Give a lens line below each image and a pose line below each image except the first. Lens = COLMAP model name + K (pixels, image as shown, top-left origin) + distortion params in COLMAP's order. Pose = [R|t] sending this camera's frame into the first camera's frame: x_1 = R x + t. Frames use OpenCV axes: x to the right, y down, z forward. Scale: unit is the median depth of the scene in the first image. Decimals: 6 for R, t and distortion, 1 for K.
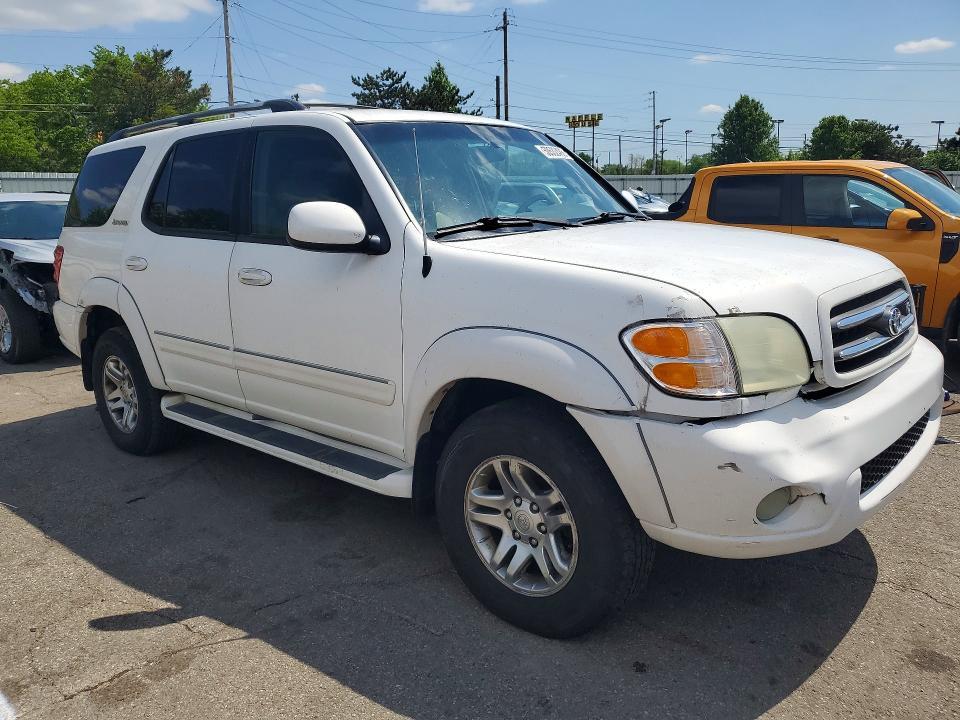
lens RADIAL K [[800.4, 0, 480.0], [0, 800.4, 360.0], [0, 0, 1]] dist [0.064813, 0.000896]
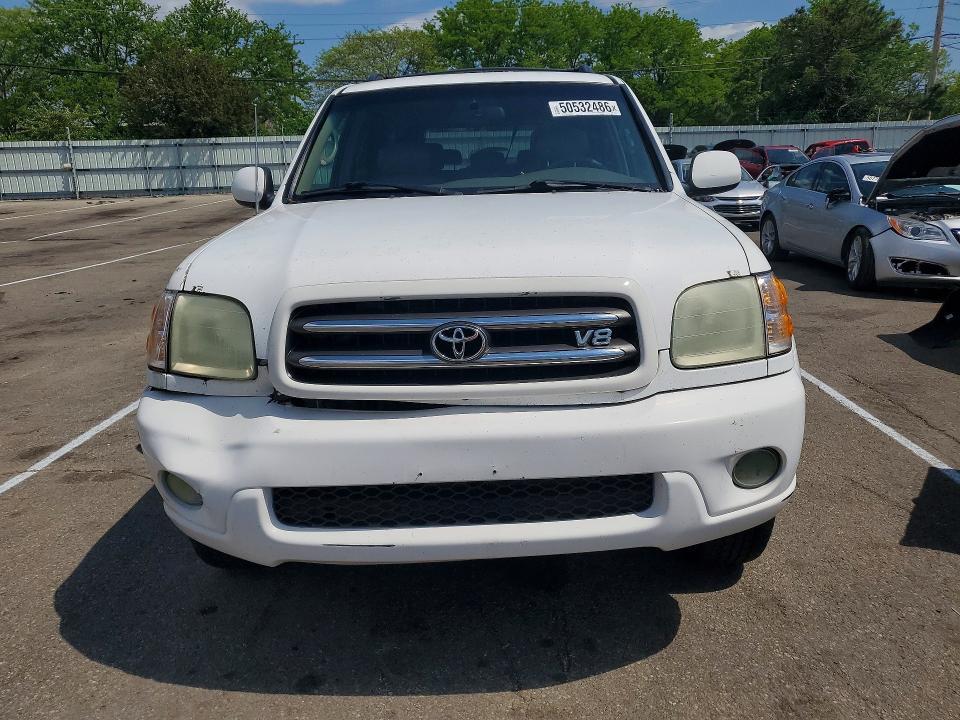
lens RADIAL K [[807.0, 0, 480.0], [0, 807.0, 360.0], [0, 0, 1]] dist [0.070795, 0.006554]
pose [[0.619965, 0.216795, -0.754084, 1.135762], [-0.173042, 0.975185, 0.138095, -0.151842], [0.765310, 0.044874, 0.642096, 0.549218]]
